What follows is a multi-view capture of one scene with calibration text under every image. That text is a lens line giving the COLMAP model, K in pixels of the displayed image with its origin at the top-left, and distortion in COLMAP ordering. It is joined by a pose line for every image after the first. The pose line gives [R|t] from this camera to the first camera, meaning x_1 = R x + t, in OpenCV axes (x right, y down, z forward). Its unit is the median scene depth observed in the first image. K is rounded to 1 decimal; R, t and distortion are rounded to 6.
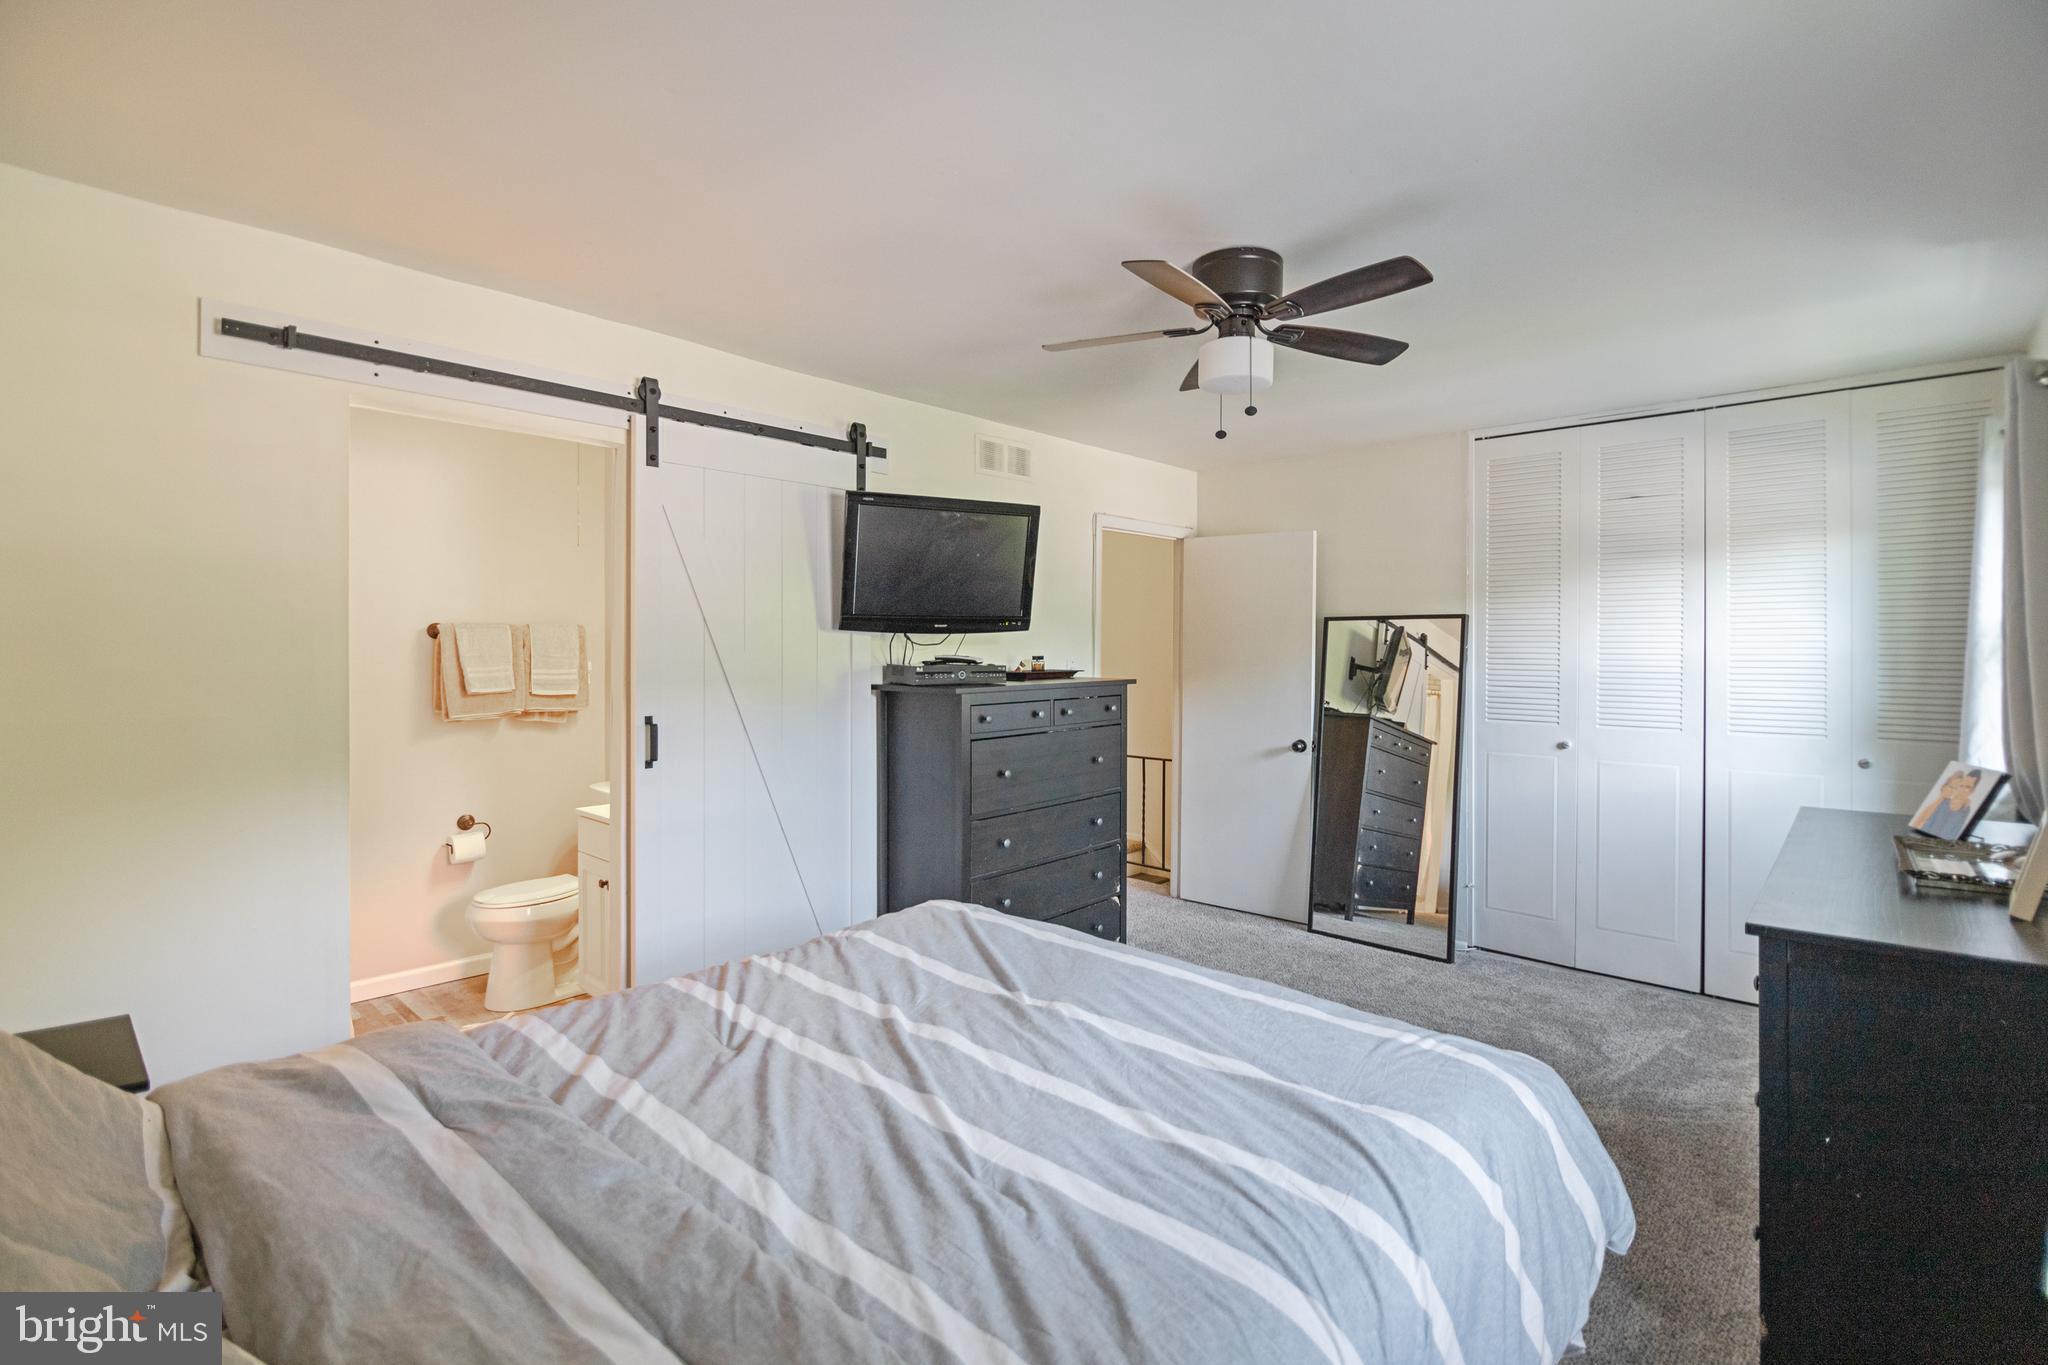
lens RADIAL K [[916.8, 0, 1024.0], [0, 916.8, 682.5], [0, 0, 1]] dist [-0.011137, -0.001683]
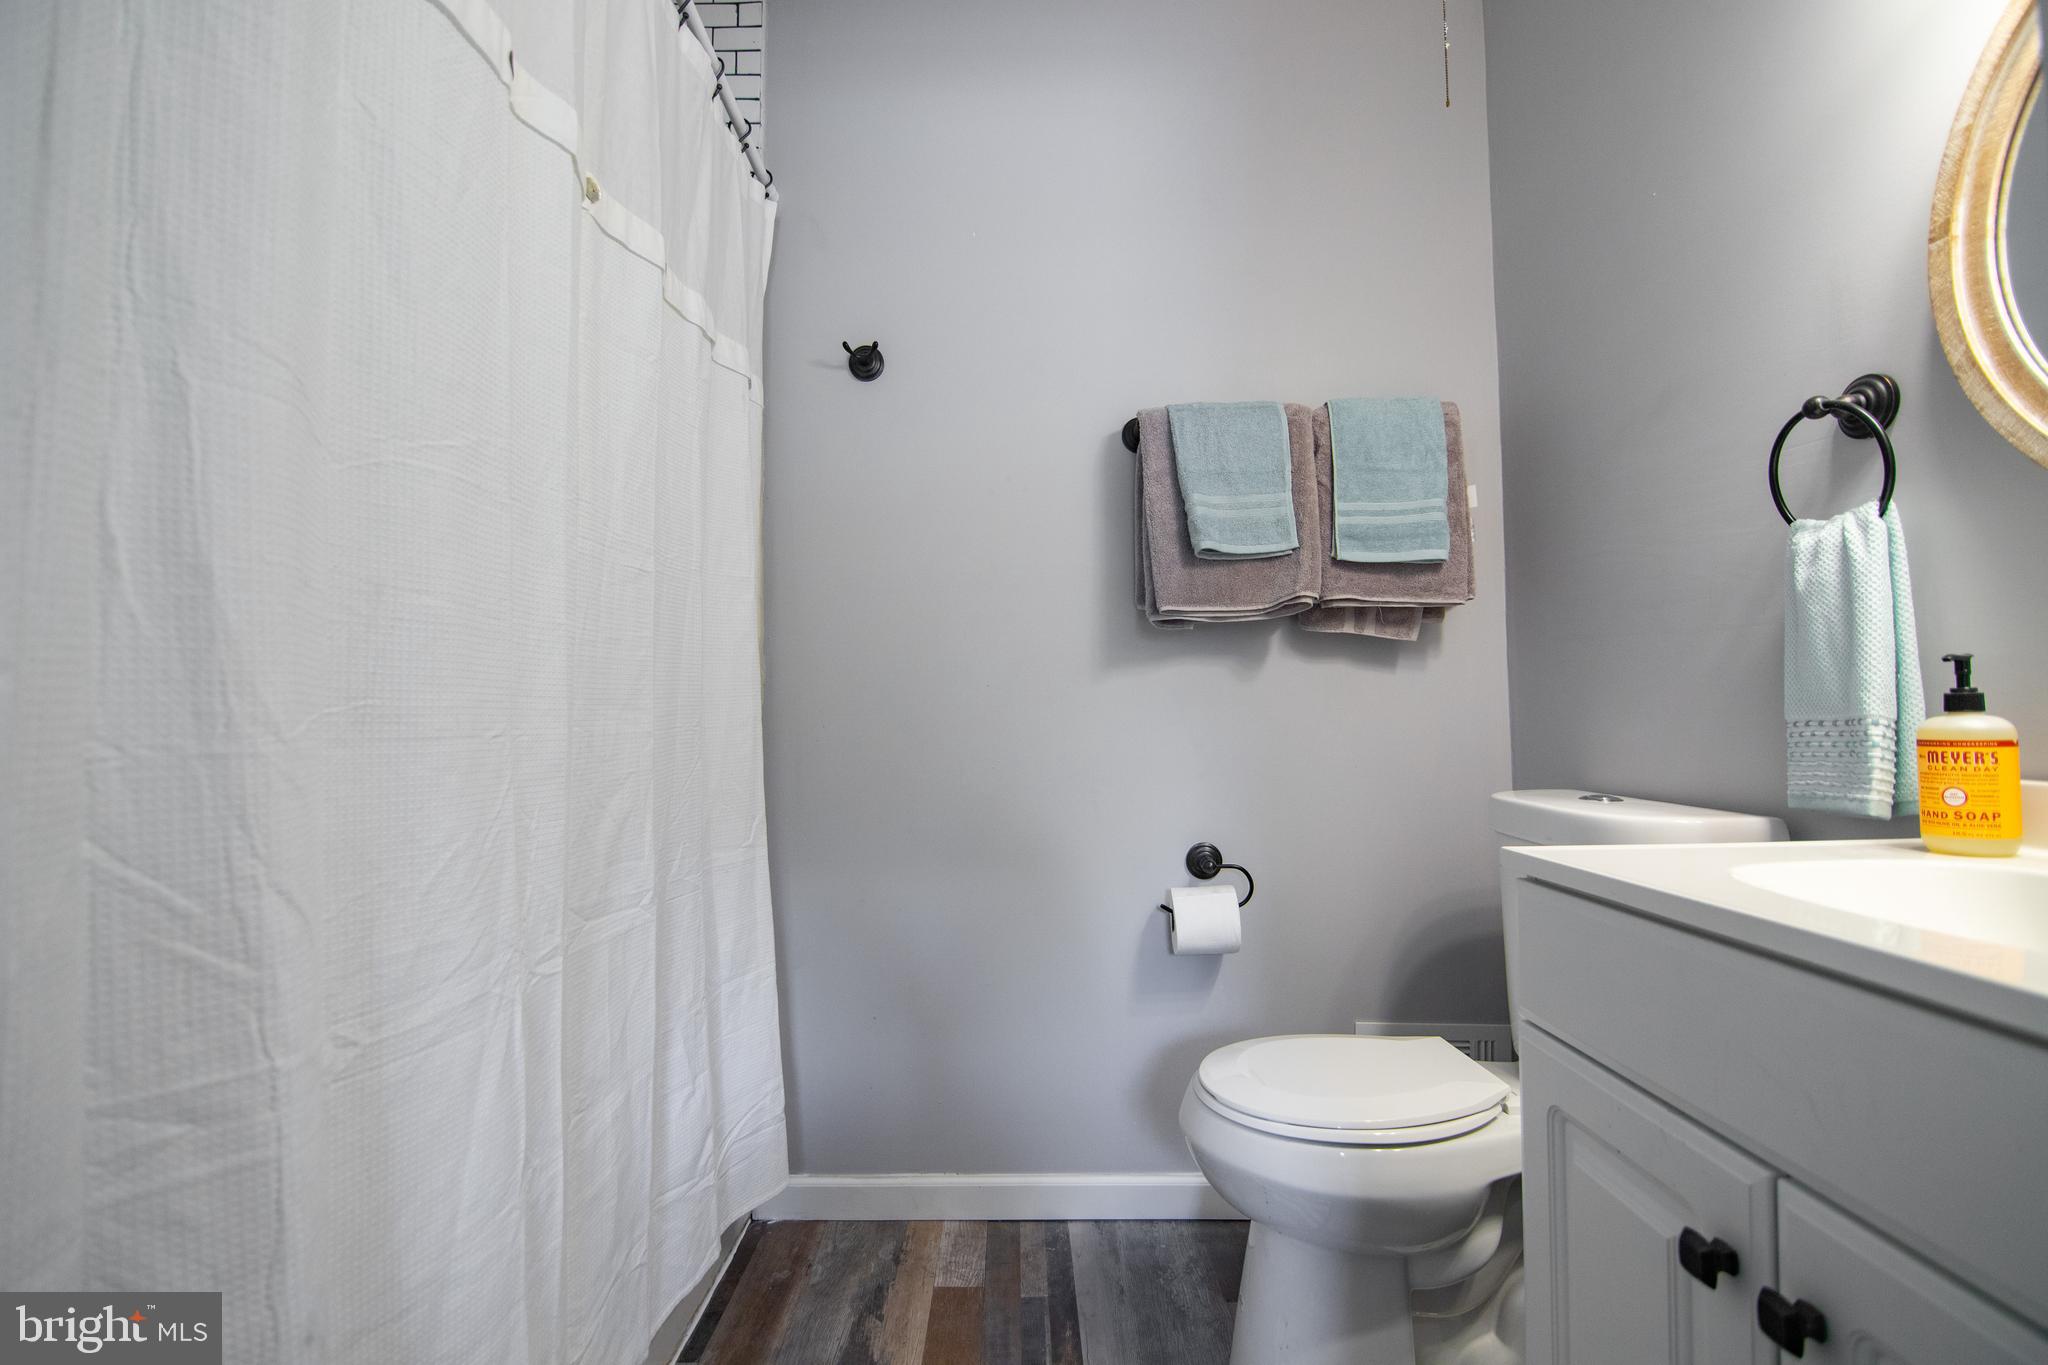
lens RADIAL K [[916.8, 0, 1024.0], [0, 916.8, 682.5], [0, 0, 1]] dist [-0.011137, -0.001683]
pose [[0.675525, -0.036860, -0.736415, -0.335716], [0.001614, 0.998821, -0.048514, 0.087090], [0.737336, 0.031584, 0.674788, 0.625728]]
